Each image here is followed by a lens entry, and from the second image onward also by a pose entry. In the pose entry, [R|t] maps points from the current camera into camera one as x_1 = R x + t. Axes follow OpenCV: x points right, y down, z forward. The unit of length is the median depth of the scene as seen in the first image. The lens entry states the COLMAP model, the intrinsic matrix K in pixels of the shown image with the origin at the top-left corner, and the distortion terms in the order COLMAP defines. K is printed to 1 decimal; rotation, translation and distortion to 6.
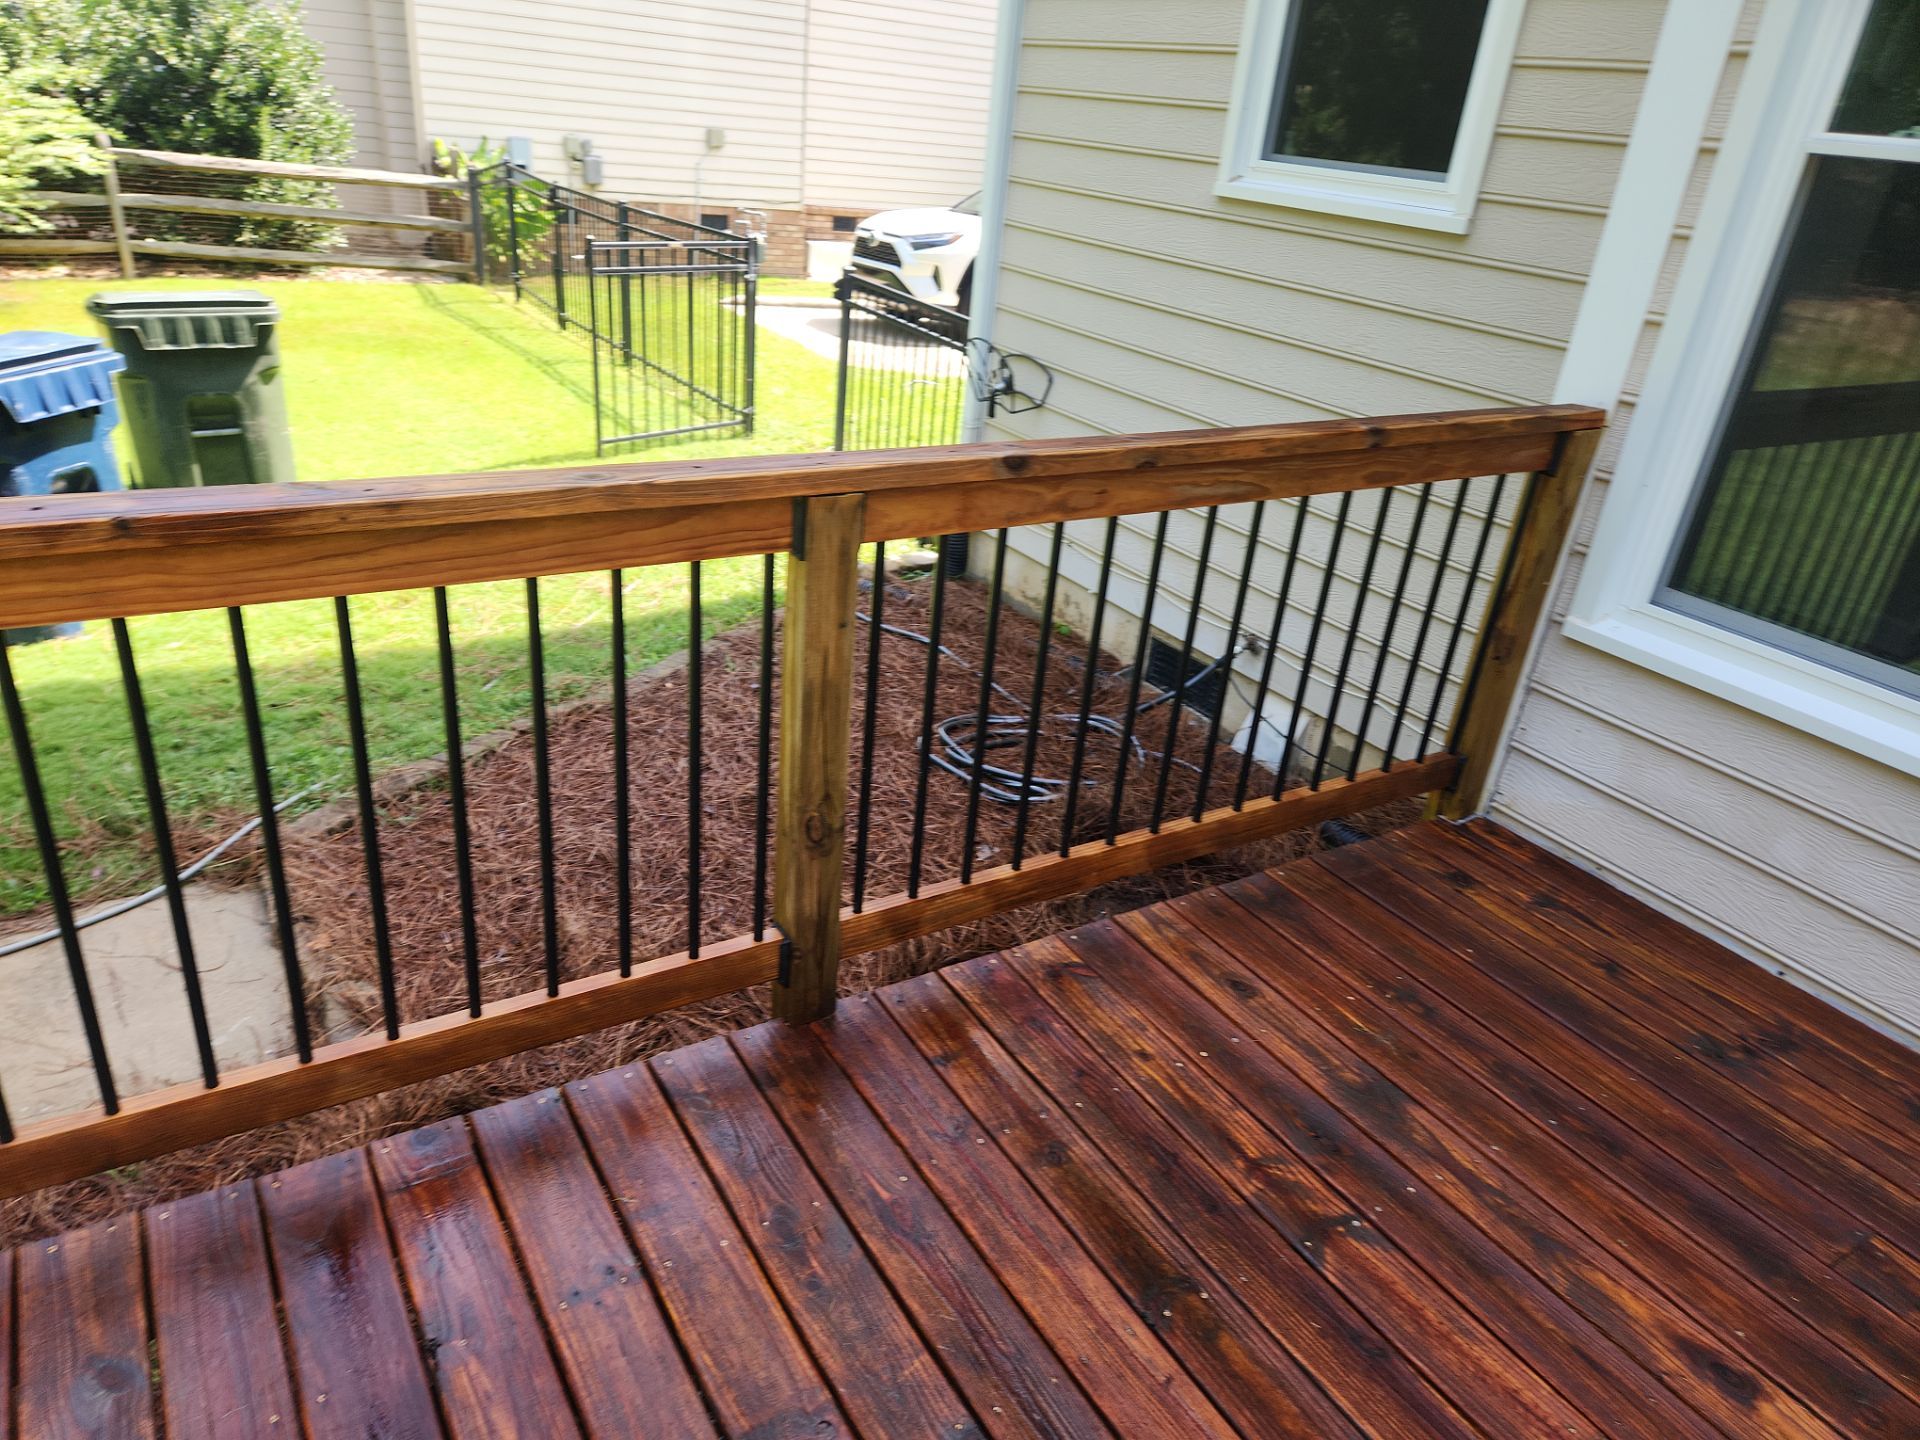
lens RADIAL K [[1348.0, 0, 966.4], [0, 1348.0, 769.5], [0, 0, 1]] dist [0.068866, -0.046019]
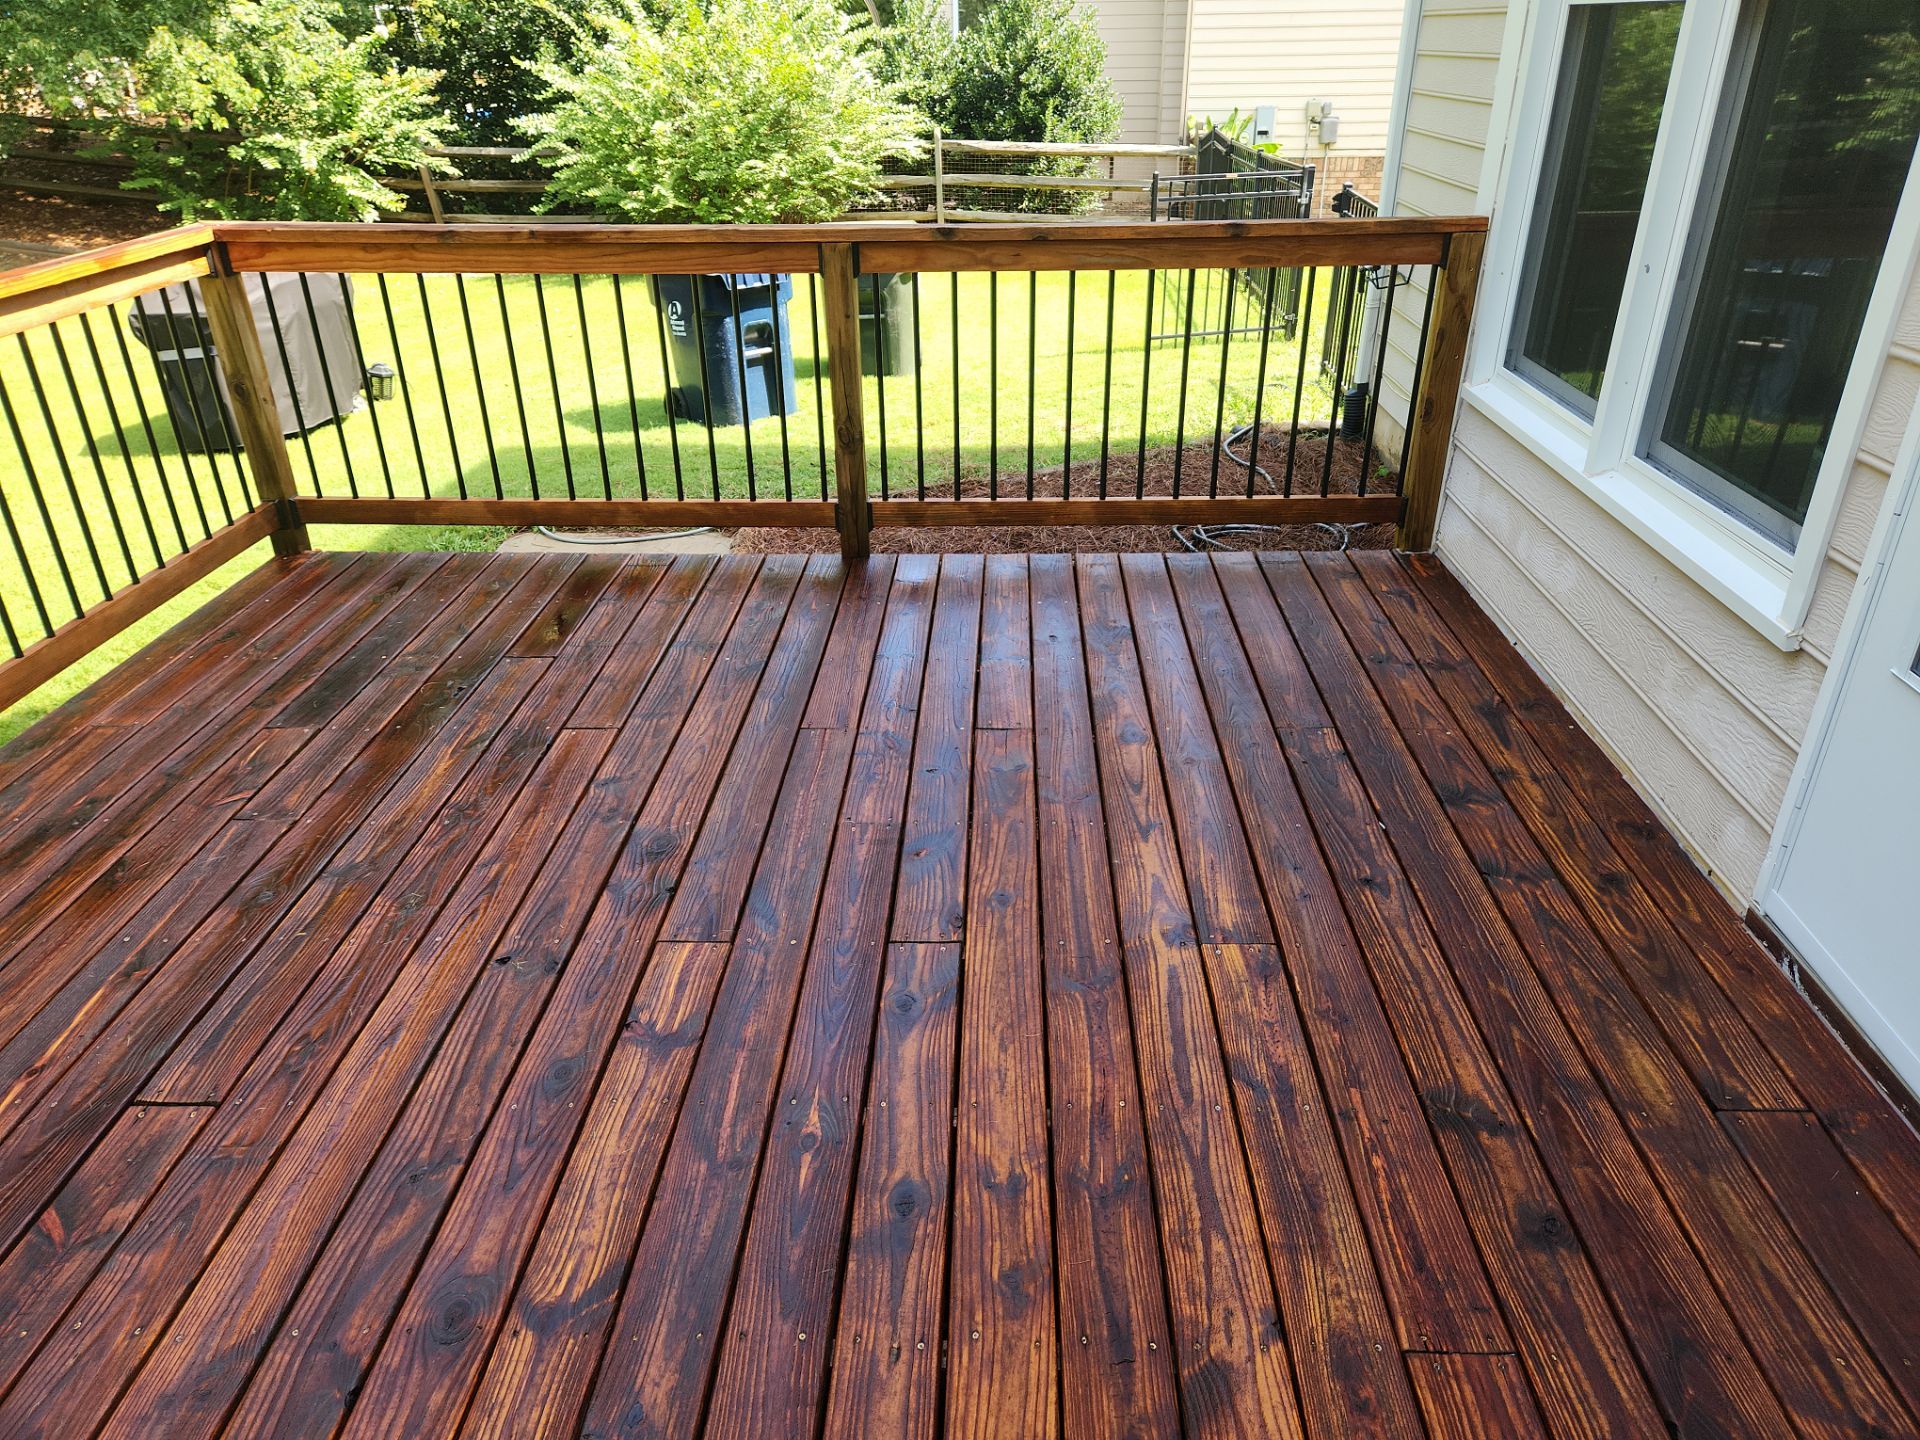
lens RADIAL K [[1348.0, 0, 966.4], [0, 1348.0, 769.5], [0, 0, 1]] dist [0.068866, -0.046019]
pose [[0.830803, 0.178337, -0.527222, 0.209908], [-0.171841, 0.983185, 0.061783, 0.067354], [0.529375, 0.039269, 0.847479, -0.094172]]
